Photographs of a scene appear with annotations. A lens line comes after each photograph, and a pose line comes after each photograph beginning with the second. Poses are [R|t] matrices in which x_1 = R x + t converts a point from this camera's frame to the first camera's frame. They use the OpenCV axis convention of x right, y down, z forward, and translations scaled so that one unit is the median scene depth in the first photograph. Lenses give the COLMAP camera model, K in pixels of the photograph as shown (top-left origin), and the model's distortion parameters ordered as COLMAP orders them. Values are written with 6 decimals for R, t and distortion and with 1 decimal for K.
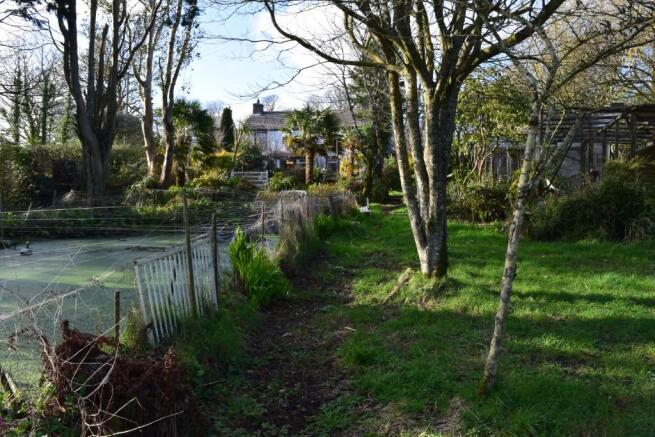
lens RADIAL K [[511.4, 0, 327.9], [0, 511.4, 216.4], [0, 0, 1]] dist [-0.012344, -0.003573]
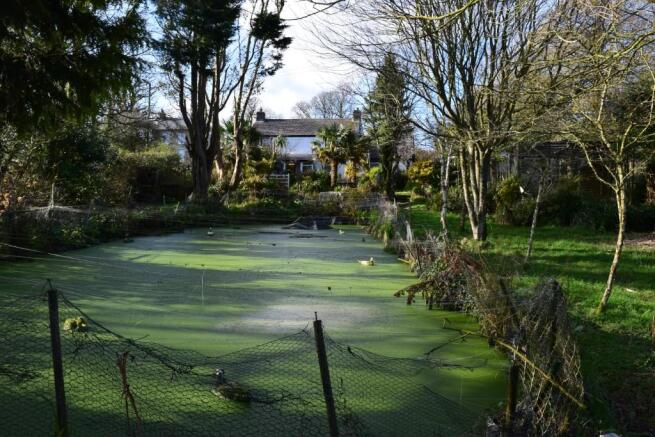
lens RADIAL K [[511.4, 0, 327.0], [0, 511.4, 219.7], [0, 0, 1]] dist [-0.012344, -0.003573]
pose [[0.996881, -0.000771, 0.078912, -0.340200], [-0.000465, 0.999878, 0.015643, 0.001036], [-0.078914, -0.015631, 0.996759, -0.595079]]
